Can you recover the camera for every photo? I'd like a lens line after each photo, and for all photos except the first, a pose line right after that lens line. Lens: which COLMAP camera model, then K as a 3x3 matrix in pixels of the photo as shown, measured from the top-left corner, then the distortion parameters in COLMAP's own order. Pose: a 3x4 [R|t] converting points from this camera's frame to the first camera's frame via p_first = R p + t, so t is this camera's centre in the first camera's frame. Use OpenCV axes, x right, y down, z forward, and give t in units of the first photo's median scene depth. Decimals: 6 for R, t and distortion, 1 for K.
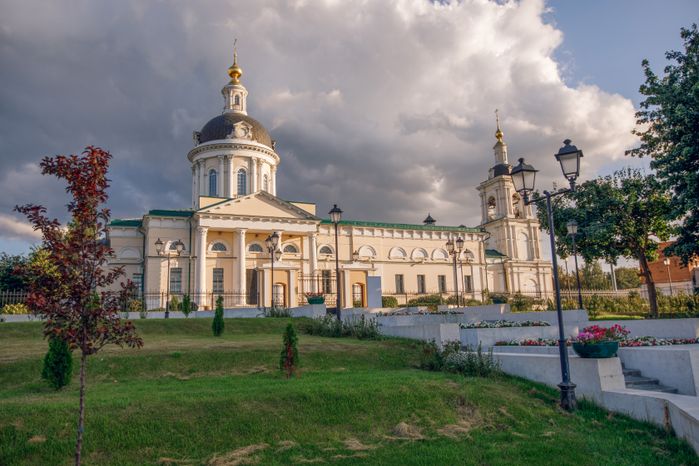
lens RADIAL K [[537.1, 0, 349.5], [0, 537.1, 233.0], [0, 0, 1]] dist [-0.010359, -0.000590]
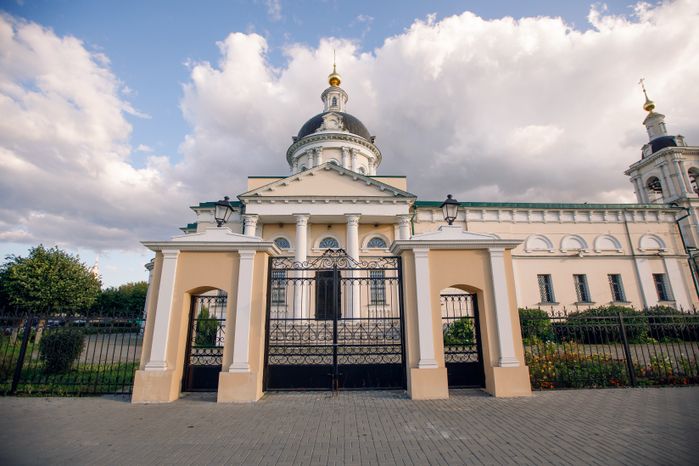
lens RADIAL K [[321.7, 0, 349.5], [0, 321.7, 233.0], [0, 0, 1]] dist [-0.050644, 0.017675]
pose [[0.924345, -0.073321, -0.374446, 0.018670], [0.042013, 0.994954, -0.091112, 0.049889], [0.379237, 0.068488, 0.922762, 0.522311]]
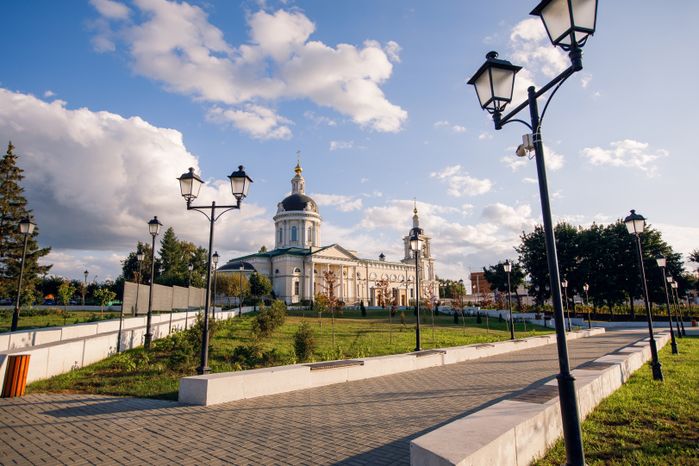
lens RADIAL K [[433.9, 0, 349.5], [0, 433.9, 233.0], [0, 0, 1]] dist [-0.002851, -0.000354]
pose [[0.946512, 0.077322, 0.313267, -0.540424], [-0.074445, 0.997001, -0.021154, -0.077900], [-0.313963, -0.003298, 0.949429, -0.478324]]
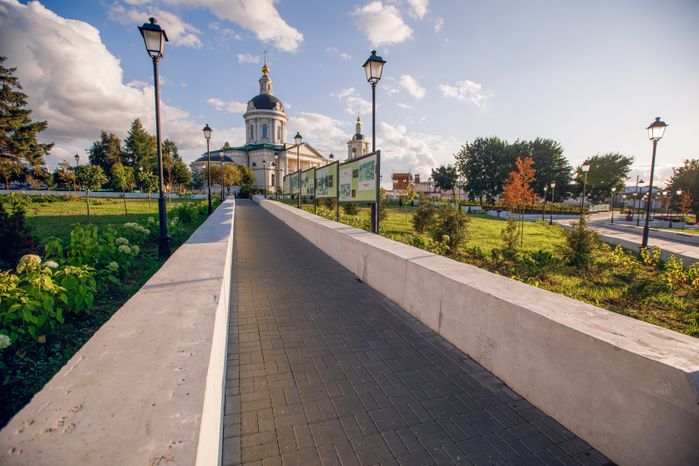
lens RADIAL K [[321.7, 0, 349.5], [0, 321.7, 233.0], [0, 0, 1]] dist [-0.050644, 0.017675]
pose [[0.841536, -0.018585, 0.539882, -0.647293], [-0.130564, 0.962780, 0.236658, -0.048304], [-0.524186, -0.269645, 0.807787, -0.266636]]
